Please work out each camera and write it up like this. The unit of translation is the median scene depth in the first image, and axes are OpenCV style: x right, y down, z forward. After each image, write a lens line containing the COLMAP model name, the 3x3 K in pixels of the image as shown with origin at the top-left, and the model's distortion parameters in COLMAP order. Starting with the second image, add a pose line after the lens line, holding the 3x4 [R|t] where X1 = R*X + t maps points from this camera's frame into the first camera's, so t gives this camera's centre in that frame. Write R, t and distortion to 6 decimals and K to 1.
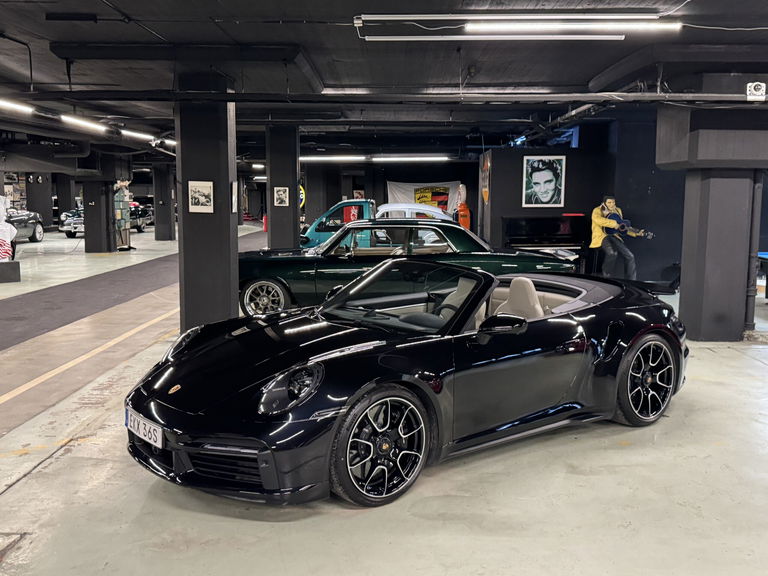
lens RADIAL K [[750.8, 0, 383.5], [0, 750.8, 290.3], [0, 0, 1]] dist [0.165238, -0.327471]
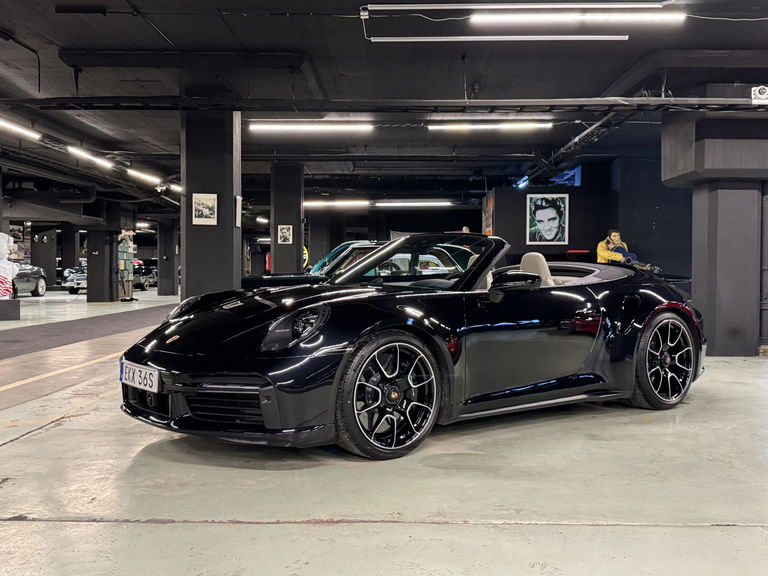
lens RADIAL K [[750.8, 0, 383.5], [0, 750.8, 290.3], [0, 0, 1]] dist [0.165238, -0.327471]
pose [[0.999996, -0.000674, -0.002604, -0.004532], [0.000413, 0.995068, -0.099189, 0.090697], [0.002658, 0.099188, 0.995065, 0.026594]]
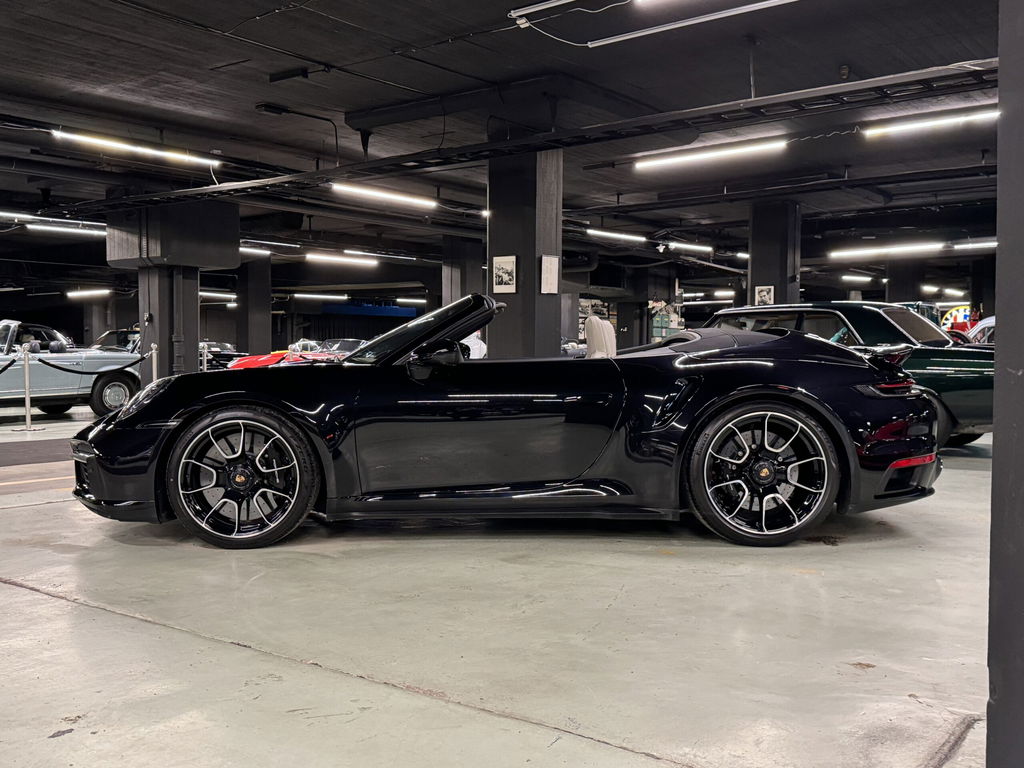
lens RADIAL K [[1001.1, 0, 511.3], [0, 1001.1, 387.0], [0, 0, 1]] dist [0.165238, -0.327471]
pose [[0.796220, 0.017125, -0.604765, 0.496039], [-0.072341, 0.995123, -0.067065, 0.084967], [0.600667, 0.097148, 0.793575, 0.145930]]
